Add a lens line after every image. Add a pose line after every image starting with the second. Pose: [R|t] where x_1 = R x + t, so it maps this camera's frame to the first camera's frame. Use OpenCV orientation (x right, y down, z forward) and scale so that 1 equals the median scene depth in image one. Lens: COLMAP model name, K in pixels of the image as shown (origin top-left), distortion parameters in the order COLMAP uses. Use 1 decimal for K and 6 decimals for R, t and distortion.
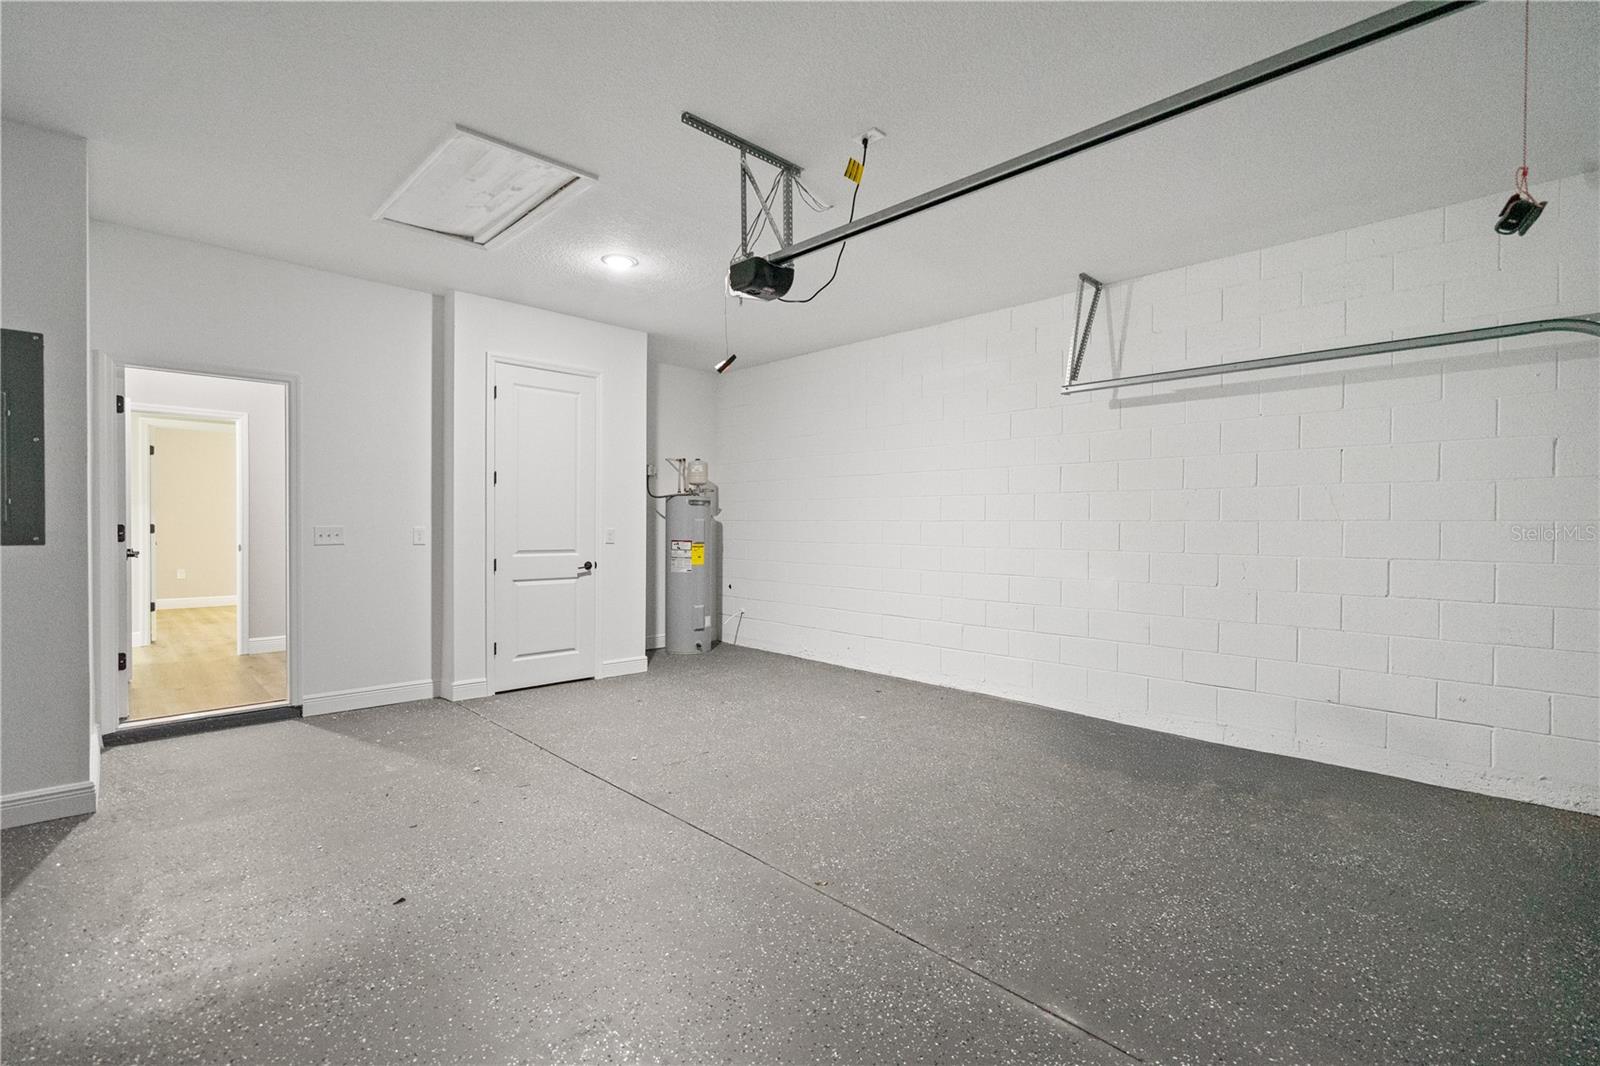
lens RADIAL K [[729.8, 0, 805.9], [0, 729.8, 531.7], [0, 0, 1]] dist [-0.004890, 0.000675]
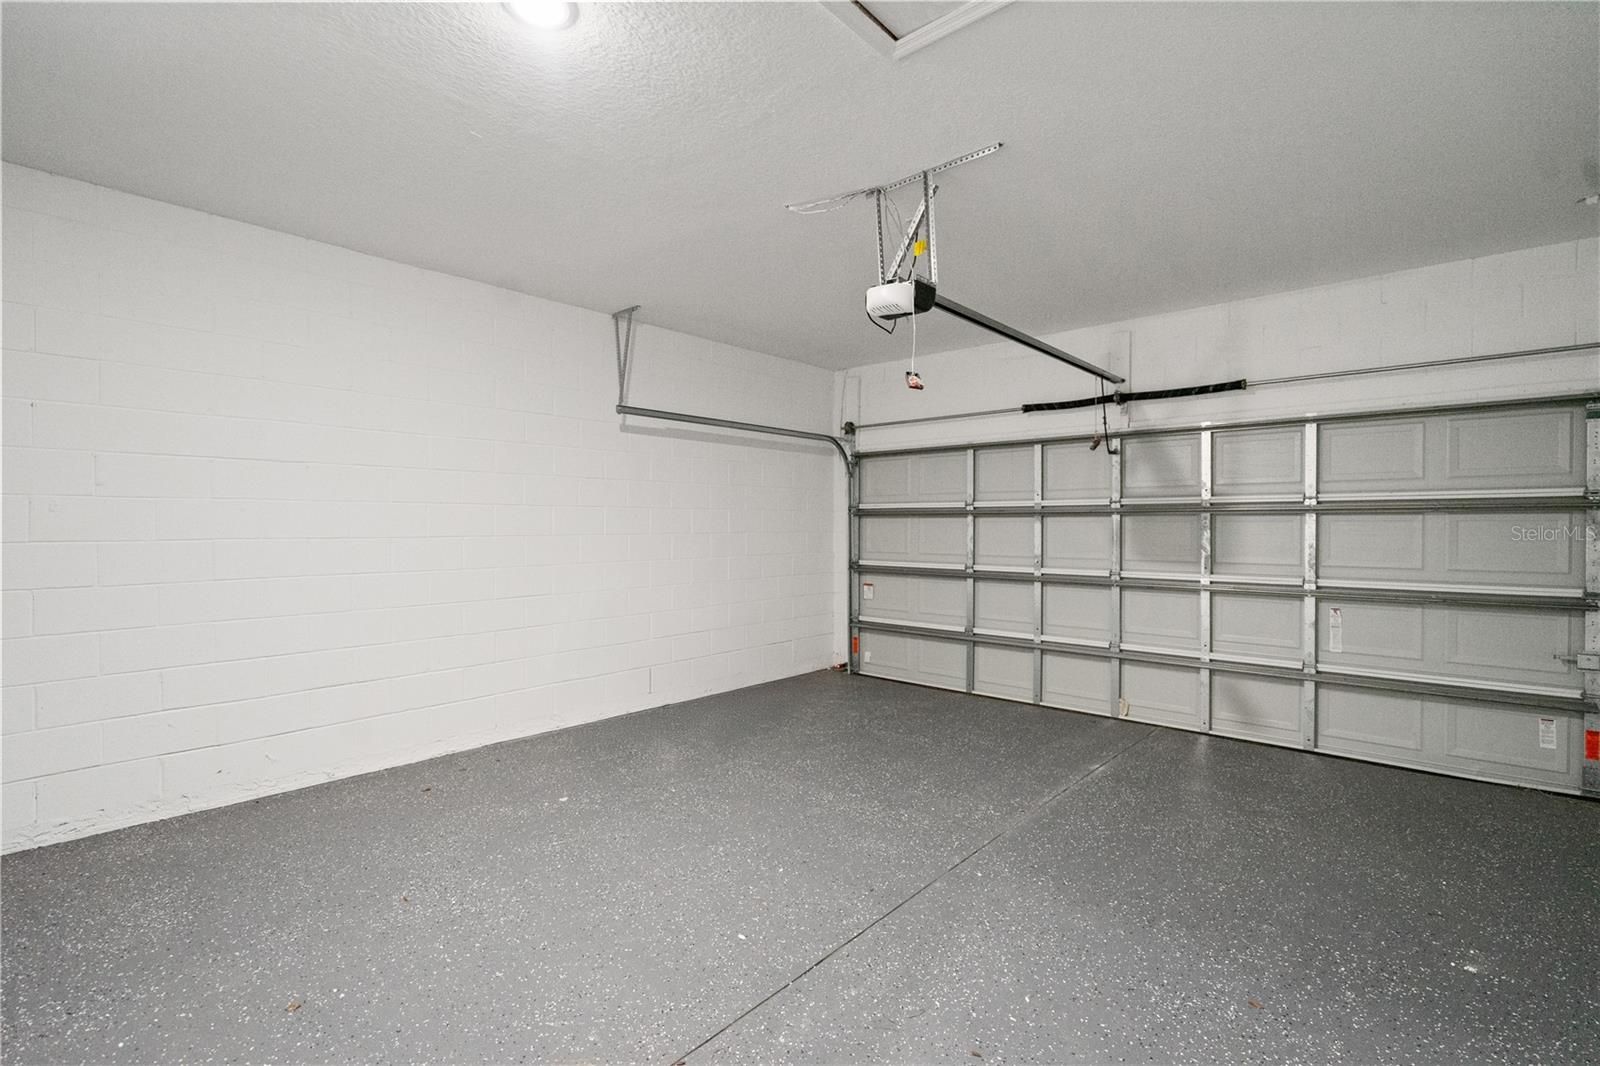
lens RADIAL K [[729.8, 0, 805.9], [0, 729.8, 531.7], [0, 0, 1]] dist [-0.004890, 0.000675]
pose [[-0.085353, -0.012952, 0.996267, -0.768826], [0.011408, 0.999837, 0.013976, -0.034068], [-0.996285, 0.012559, -0.085191, 0.904640]]
